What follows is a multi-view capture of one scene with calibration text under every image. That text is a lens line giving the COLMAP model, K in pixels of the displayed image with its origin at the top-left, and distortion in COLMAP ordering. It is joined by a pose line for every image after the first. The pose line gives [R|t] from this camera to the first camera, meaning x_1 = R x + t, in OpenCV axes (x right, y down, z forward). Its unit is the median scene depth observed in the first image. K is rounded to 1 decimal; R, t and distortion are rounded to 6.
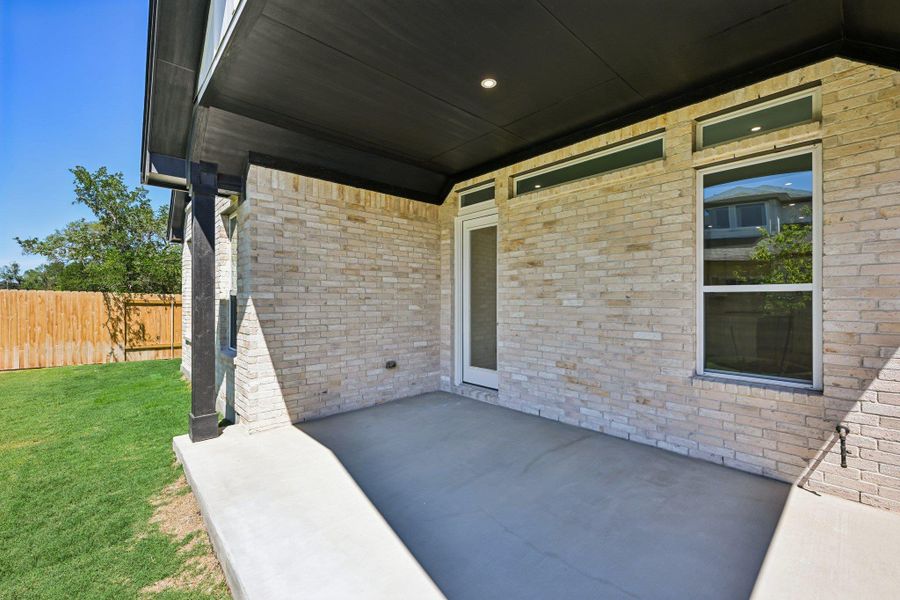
lens RADIAL K [[372.6, 0, 453.3], [0, 372.6, 297.9], [0, 0, 1]] dist [0.000869, 0.000230]
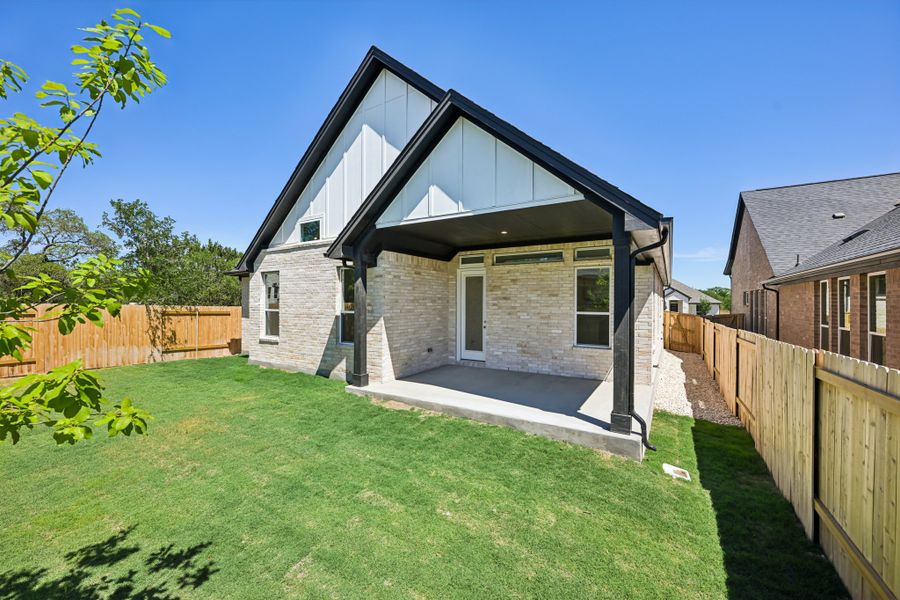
lens RADIAL K [[372.6, 0, 448.7], [0, 372.6, 302.2], [0, 0, 1]] dist [0.000869, 0.000230]
pose [[0.959597, 0.004584, 0.281340, -0.602995], [-0.006530, 0.999961, 0.005980, -0.071237], [-0.281301, -0.007575, 0.959590, -0.816962]]
